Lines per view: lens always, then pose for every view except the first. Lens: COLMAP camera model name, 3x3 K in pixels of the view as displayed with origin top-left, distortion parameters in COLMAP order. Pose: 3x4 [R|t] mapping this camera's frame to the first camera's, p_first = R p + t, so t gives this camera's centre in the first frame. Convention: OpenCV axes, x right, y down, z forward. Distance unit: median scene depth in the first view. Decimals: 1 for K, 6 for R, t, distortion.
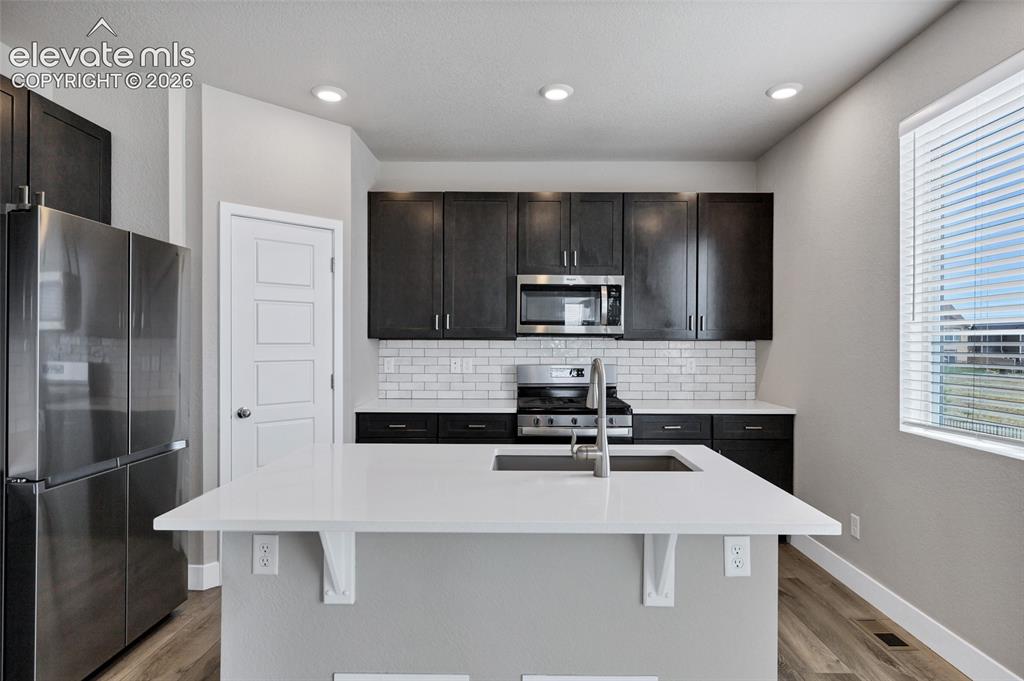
lens RADIAL K [[568.1, 0, 515.1], [0, 568.1, 348.6], [0, 0, 1]] dist [0.005353, 0.002313]
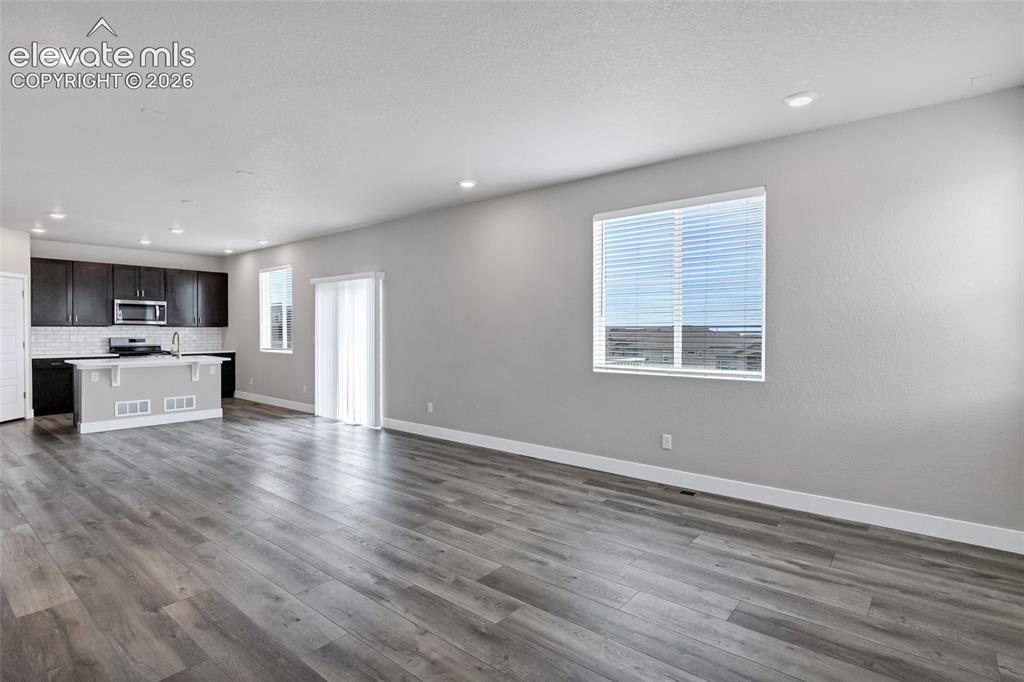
lens RADIAL K [[505.3, 0, 496.2], [0, 505.3, 336.1], [0, 0, 1]] dist [-0.007146, -0.000257]
pose [[0.644854, -0.009560, 0.764246, -0.569027], [0.006896, 0.999954, 0.006689, 0.021314], [-0.764275, 0.000957, 0.644890, -1.548704]]
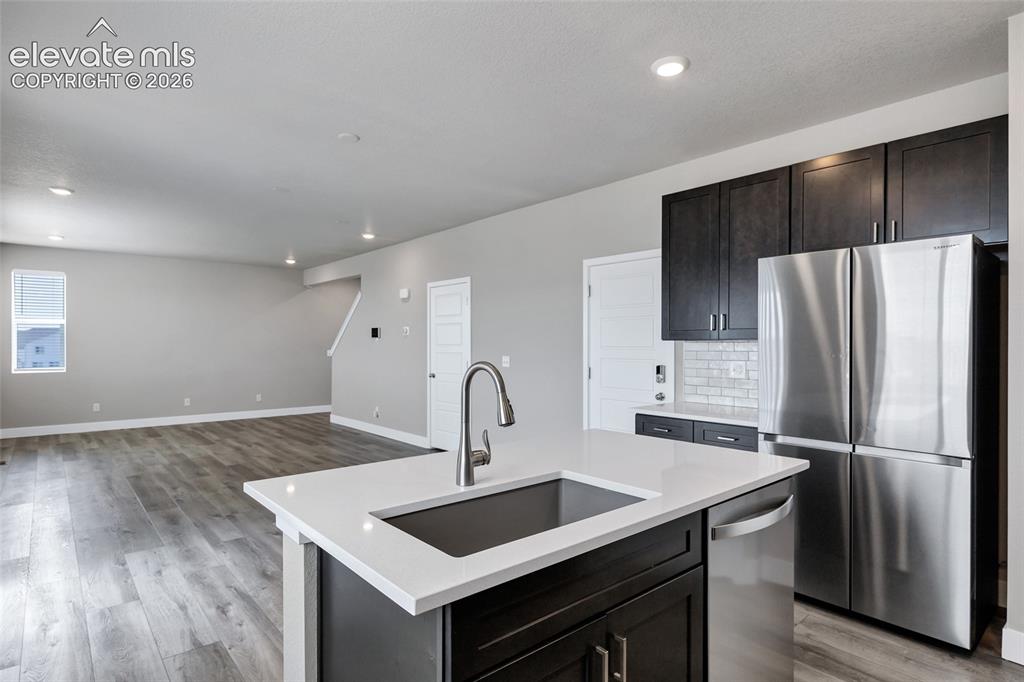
lens RADIAL K [[568.1, 0, 520.6], [0, 568.1, 348.1], [0, 0, 1]] dist [0.005353, 0.002313]
pose [[-0.755326, 0.002927, -0.655342, 0.323247], [-0.008529, 0.999861, 0.014296, -0.009863], [0.655293, 0.016388, -0.755197, 0.822468]]
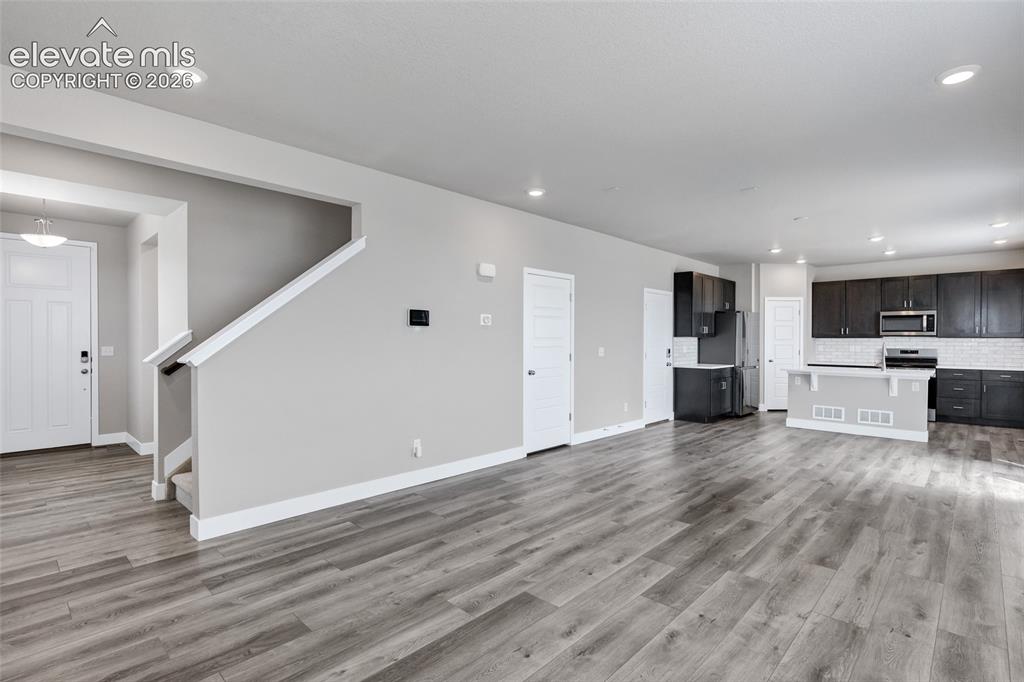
lens RADIAL K [[484.8, 0, 529.4], [0, 484.8, 346.2], [0, 0, 1]] dist [-0.002763, 0.000862]
pose [[0.744560, 0.007311, -0.667515, 0.270650], [-0.006550, 0.999972, 0.003646, 0.022784], [0.667523, 0.001657, 0.744587, -1.568634]]
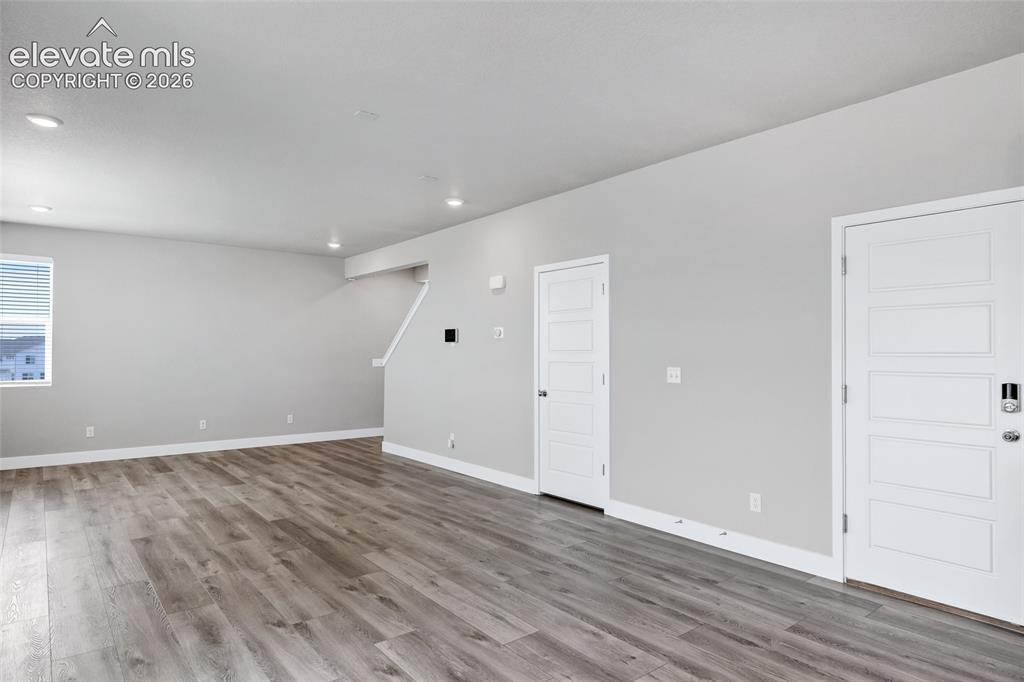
lens RADIAL K [[615.3, 0, 516.3], [0, 615.3, 350.6], [0, 0, 1]] dist [0.016646, -0.007749]
pose [[-0.778744, -0.007831, -0.627293, 0.291940], [-0.010682, 0.999943, 0.000778, 0.004768], [0.627251, 0.007306, -0.778783, 0.376555]]
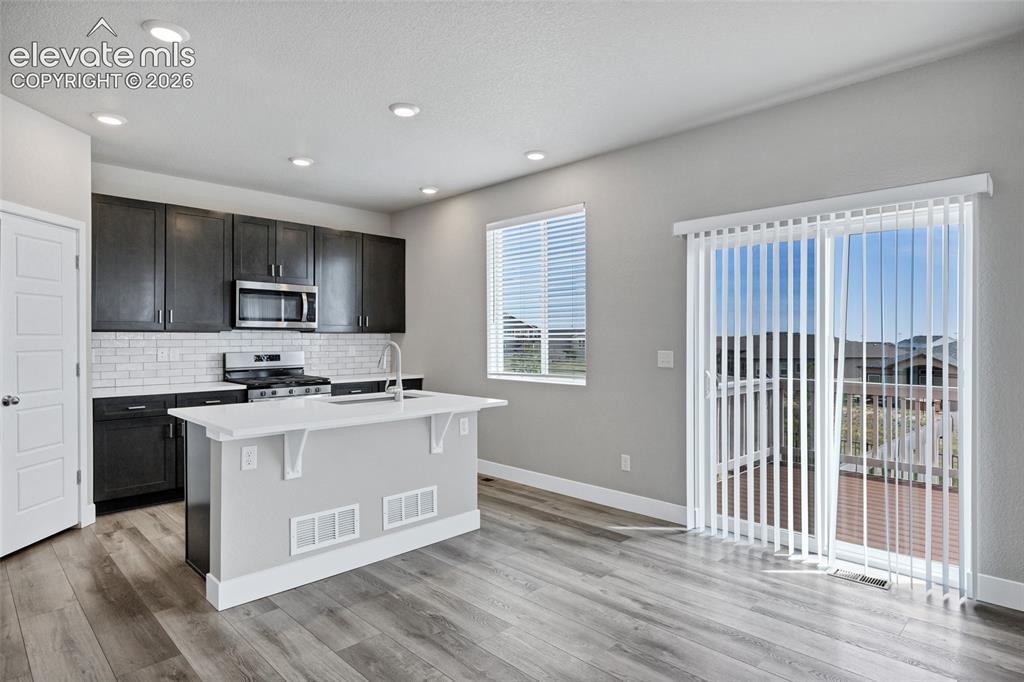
lens RADIAL K [[568.1, 0, 501.3], [0, 568.1, 335.5], [0, 0, 1]] dist [0.005353, 0.002313]
pose [[0.719388, -0.000299, 0.694608, -0.443768], [0.009448, 0.999912, -0.009354, 0.009367], [-0.694544, 0.013291, 0.719327, -0.307089]]
